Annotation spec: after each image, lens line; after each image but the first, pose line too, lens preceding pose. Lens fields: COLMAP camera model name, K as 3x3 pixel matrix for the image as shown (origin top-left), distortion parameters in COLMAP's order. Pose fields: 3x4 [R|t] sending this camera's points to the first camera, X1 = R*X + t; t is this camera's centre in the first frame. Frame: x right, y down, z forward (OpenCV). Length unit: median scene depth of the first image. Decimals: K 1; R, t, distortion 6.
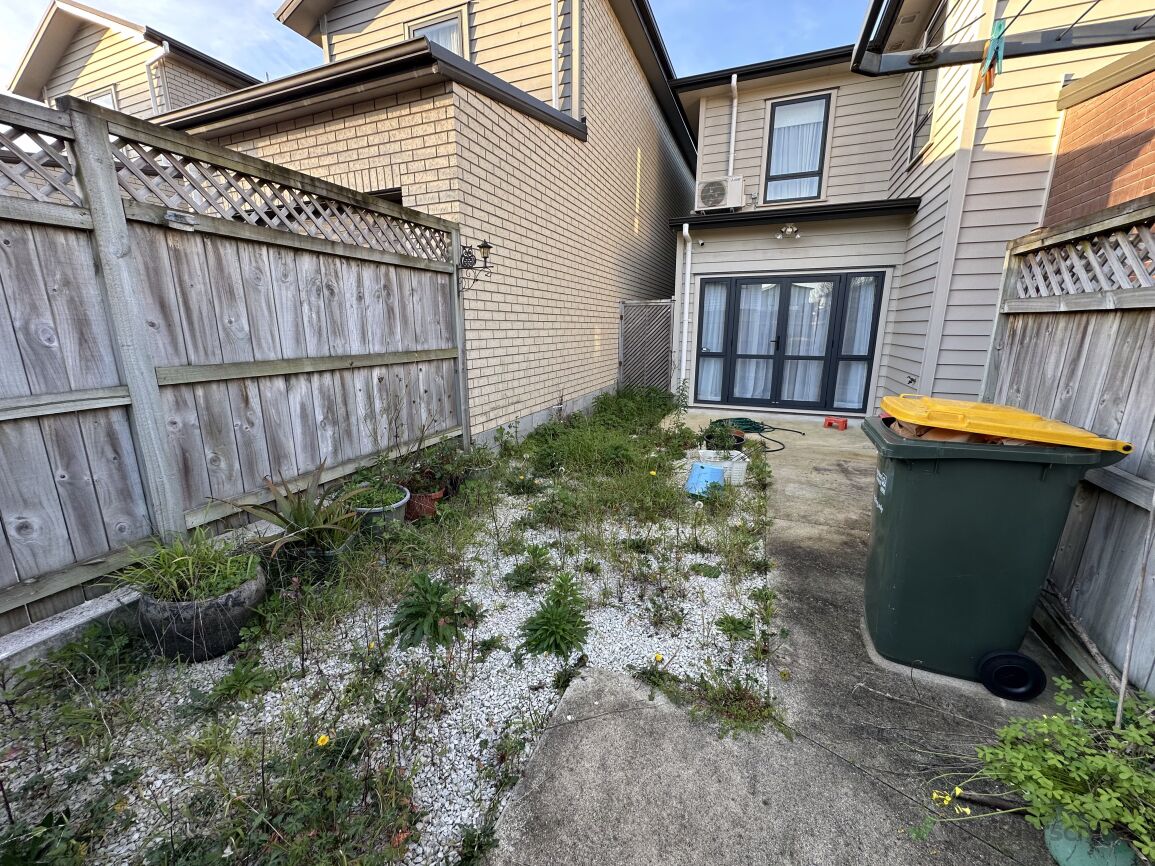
lens RADIAL K [[459.0, 0, 577.7], [0, 459.0, 430.1], [0, 0, 1]] dist [0.003412, 0.000396]
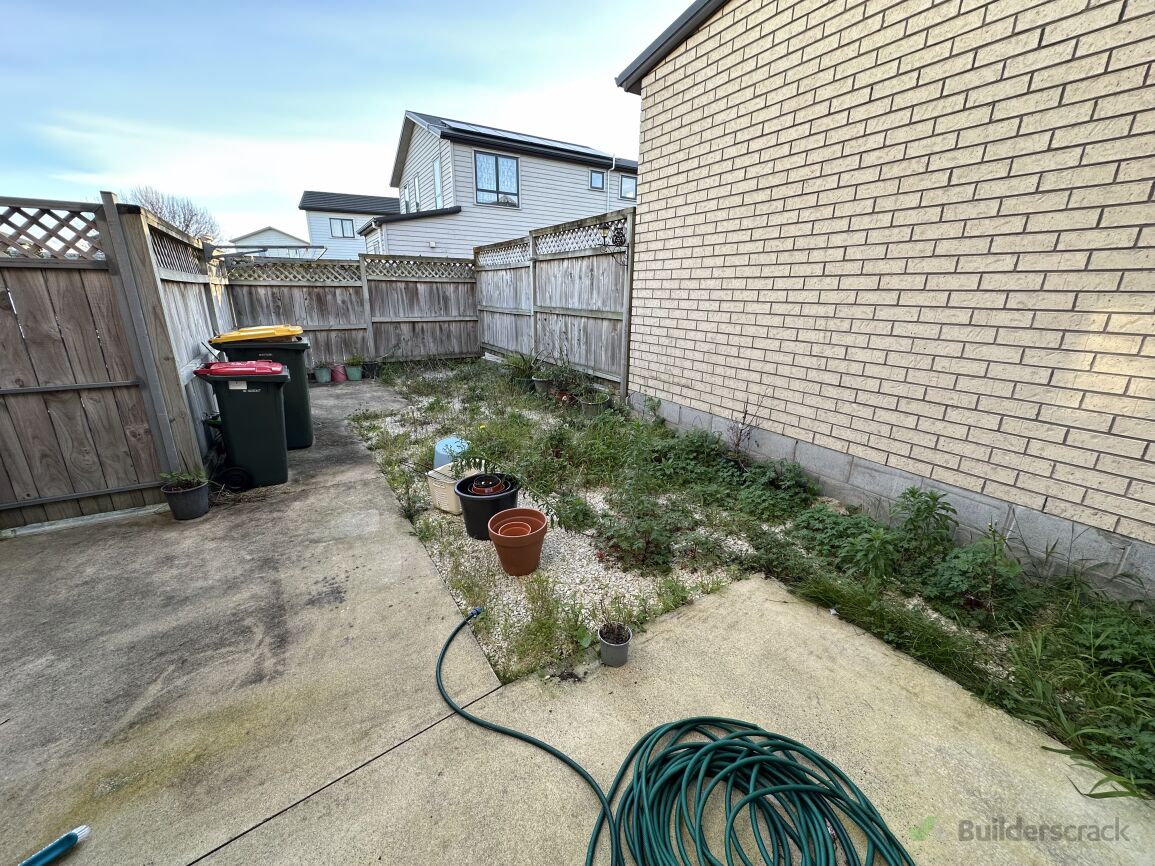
lens RADIAL K [[459.0, 0, 577.9], [0, 459.0, 432.3], [0, 0, 1]] dist [0.003412, 0.000396]
pose [[-0.595210, 0.226770, -0.770909, 0.943160], [-0.192578, 0.891143, 0.410825, -0.421143], [0.780153, 0.392988, -0.486747, 1.830797]]
